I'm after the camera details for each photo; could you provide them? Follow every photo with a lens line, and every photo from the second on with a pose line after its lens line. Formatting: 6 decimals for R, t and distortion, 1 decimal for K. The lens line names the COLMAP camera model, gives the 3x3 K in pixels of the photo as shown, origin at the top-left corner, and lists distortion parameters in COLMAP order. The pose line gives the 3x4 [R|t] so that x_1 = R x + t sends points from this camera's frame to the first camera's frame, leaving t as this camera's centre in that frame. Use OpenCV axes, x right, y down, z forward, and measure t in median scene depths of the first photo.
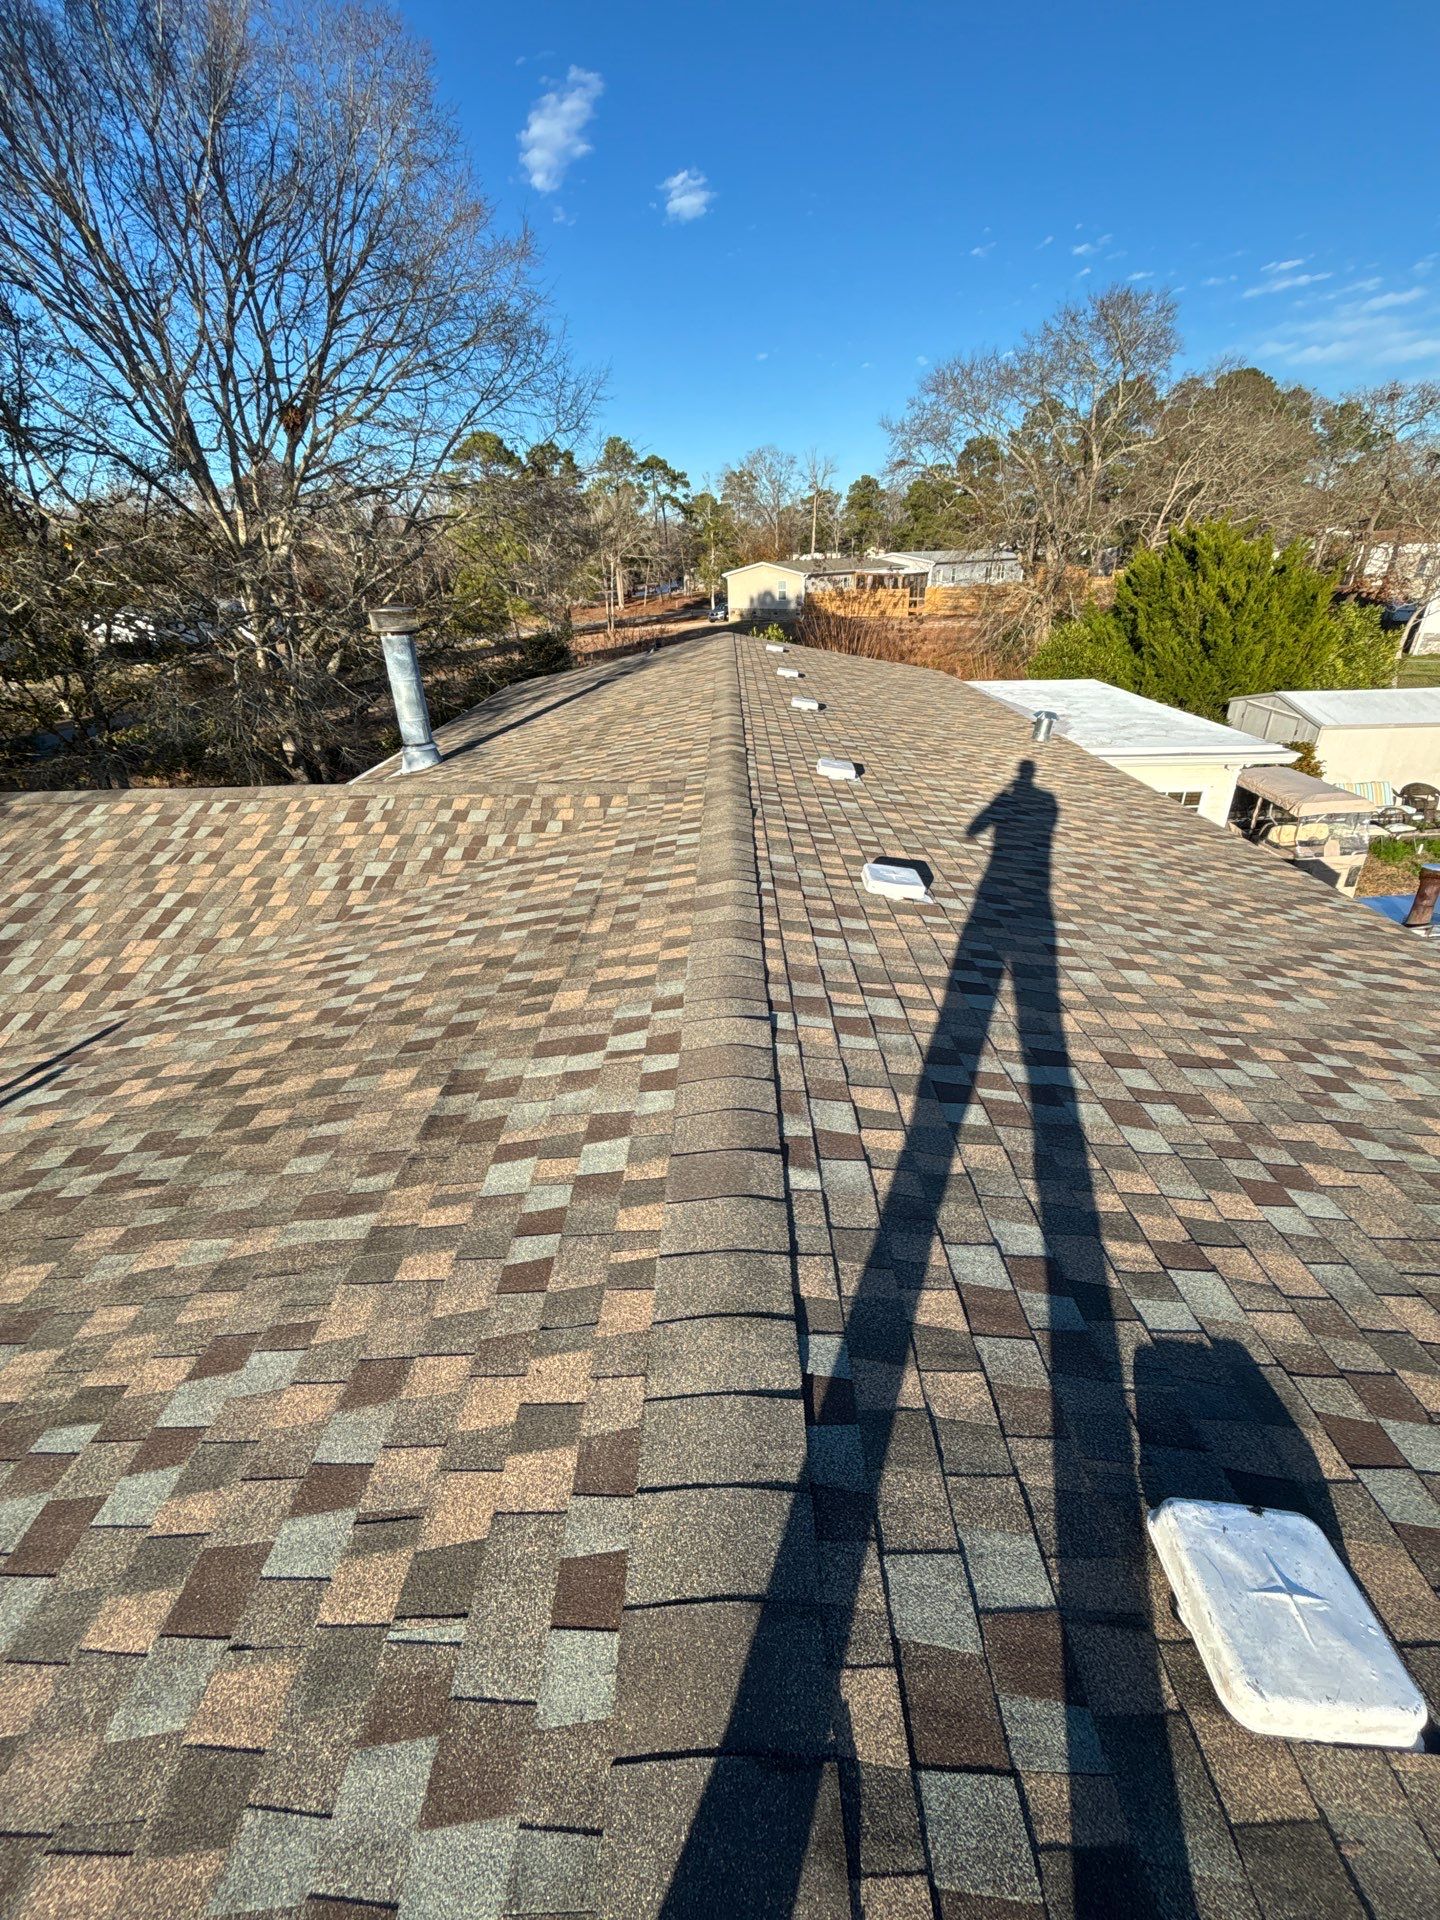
lens RADIAL K [[763.6, 0, 720.0], [0, 763.6, 960.0], [0, 0, 1]] dist [0.002566, -0.000655]
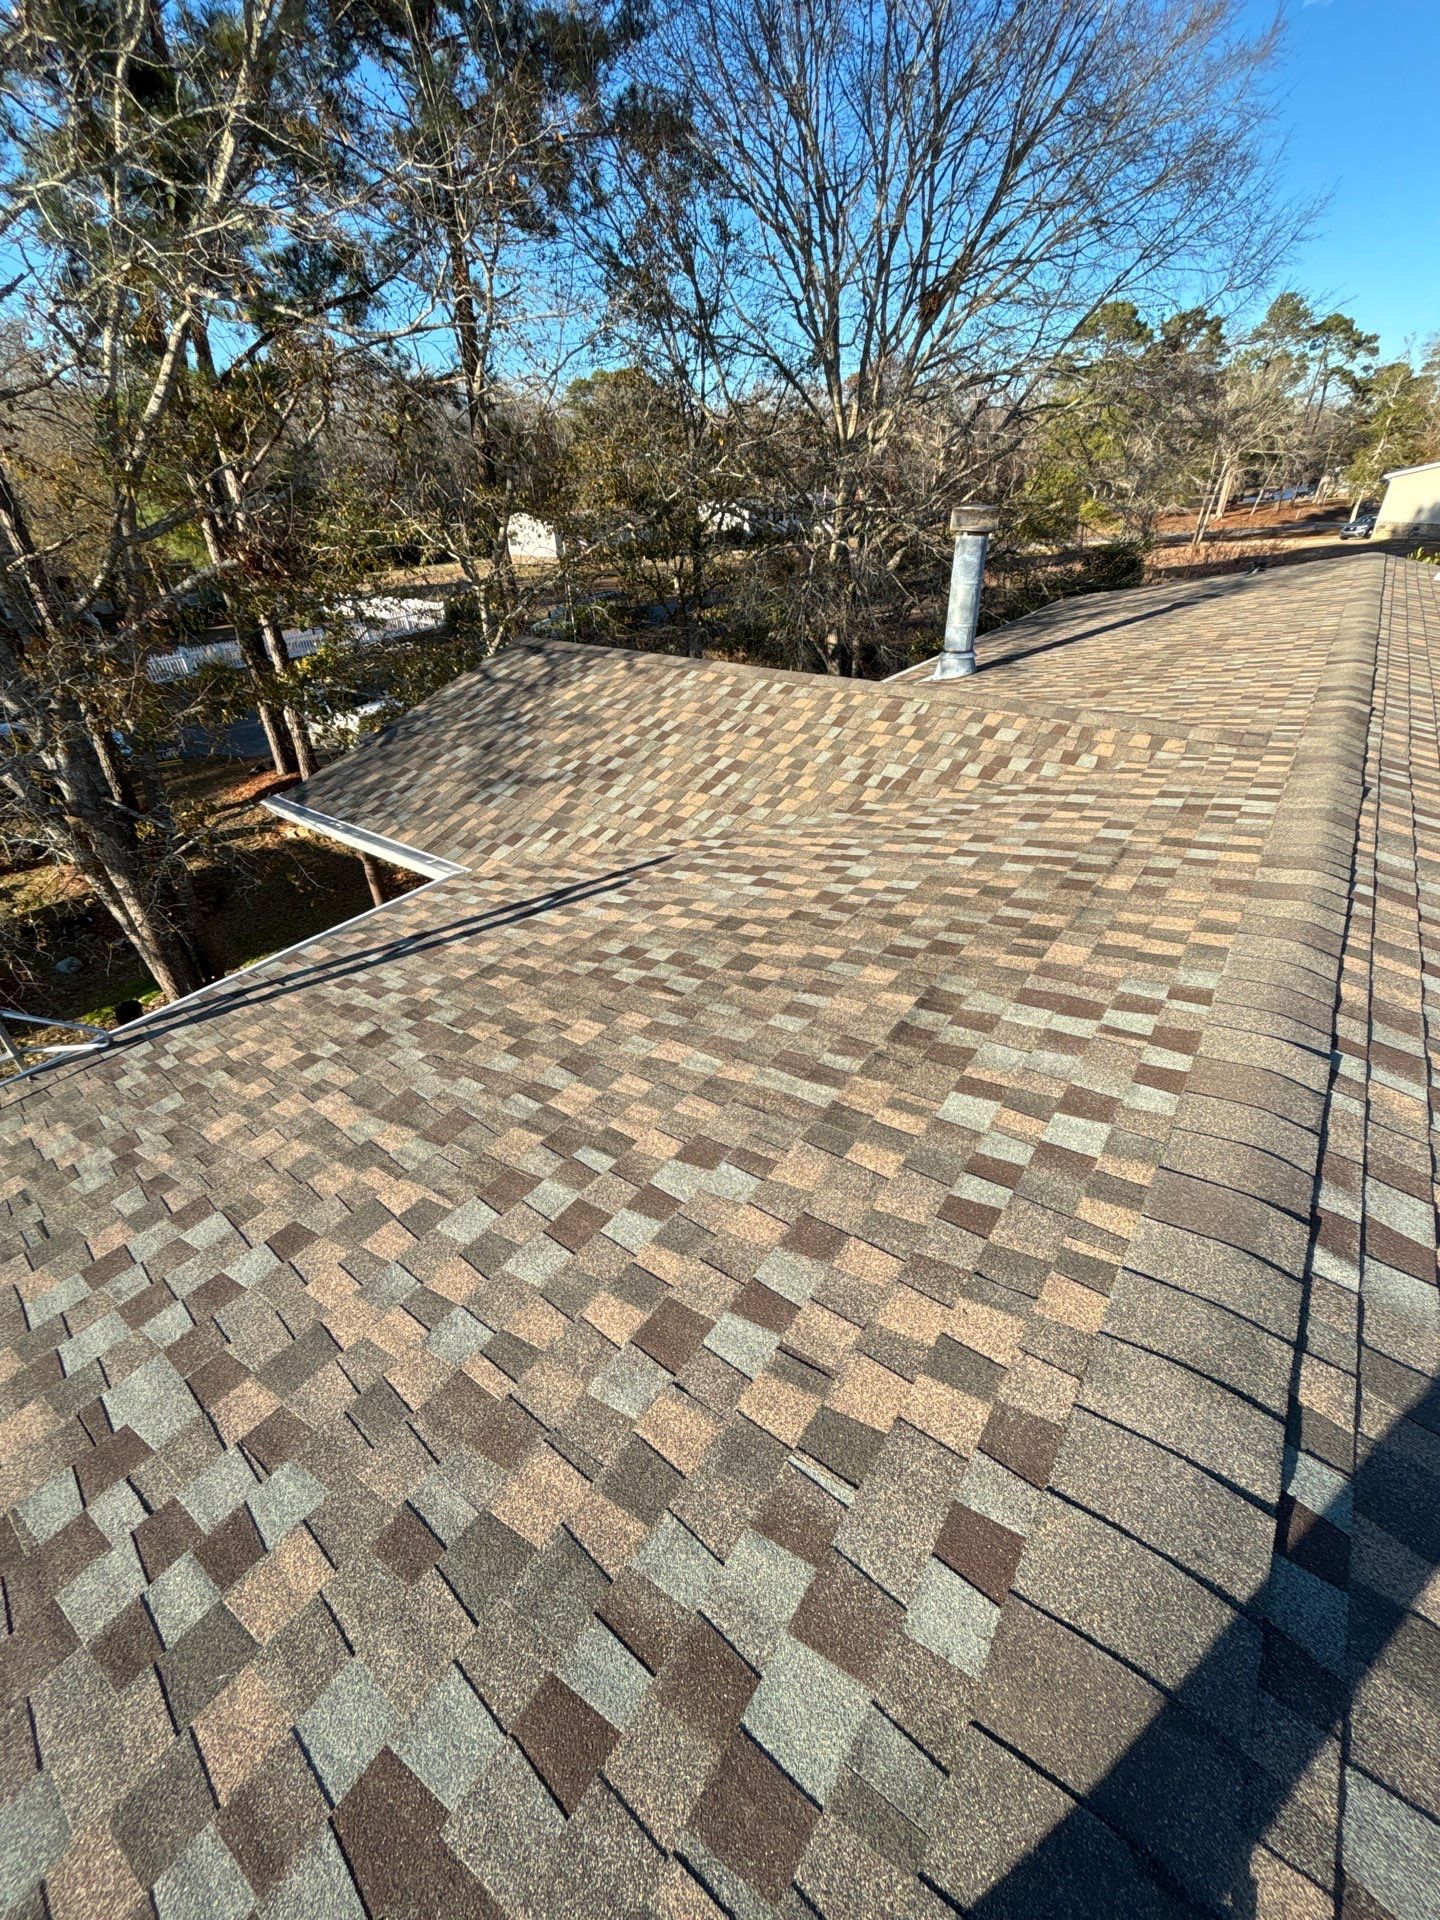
lens RADIAL K [[764.4, 0, 728.2], [0, 764.4, 968.2], [0, 0, 1]] dist [0.001614, -0.003612]
pose [[0.813786, 0.319099, -0.485724, -0.058597], [-0.265006, 0.947577, 0.178522, 0.009805], [0.517227, -0.016559, 0.855688, 0.003689]]
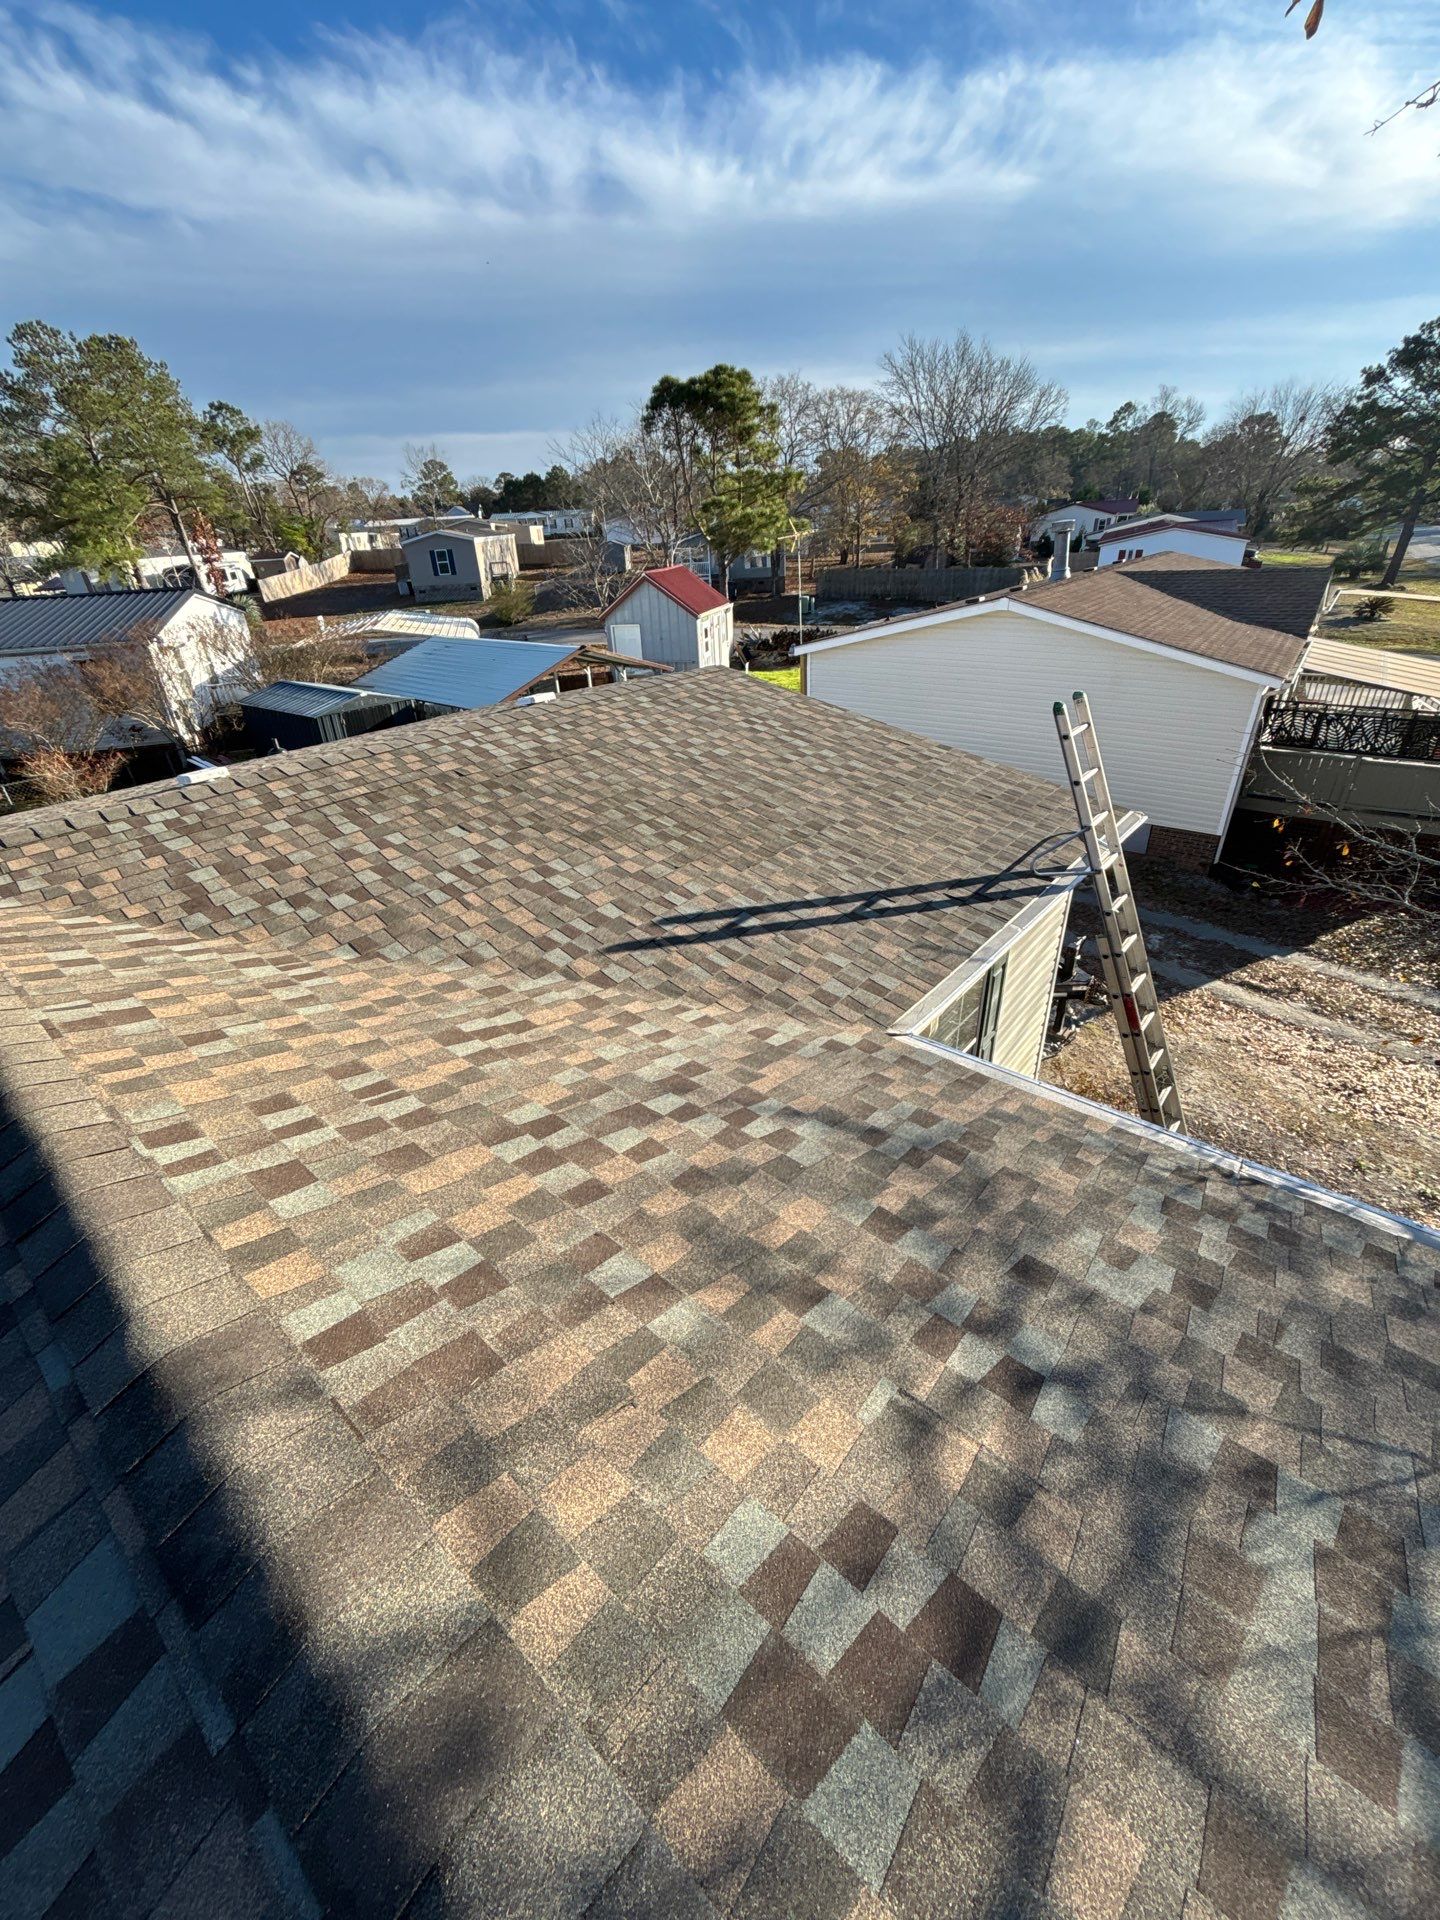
lens RADIAL K [[804.1, 0, 720.0], [0, 804.1, 960.0], [0, 0, 1]] dist [-0.001220, -0.001173]
pose [[-0.758371, -0.257552, 0.598783, -1.498499], [0.360689, 0.599354, 0.714618, -0.620810], [-0.542934, 0.757919, -0.361637, 1.279047]]
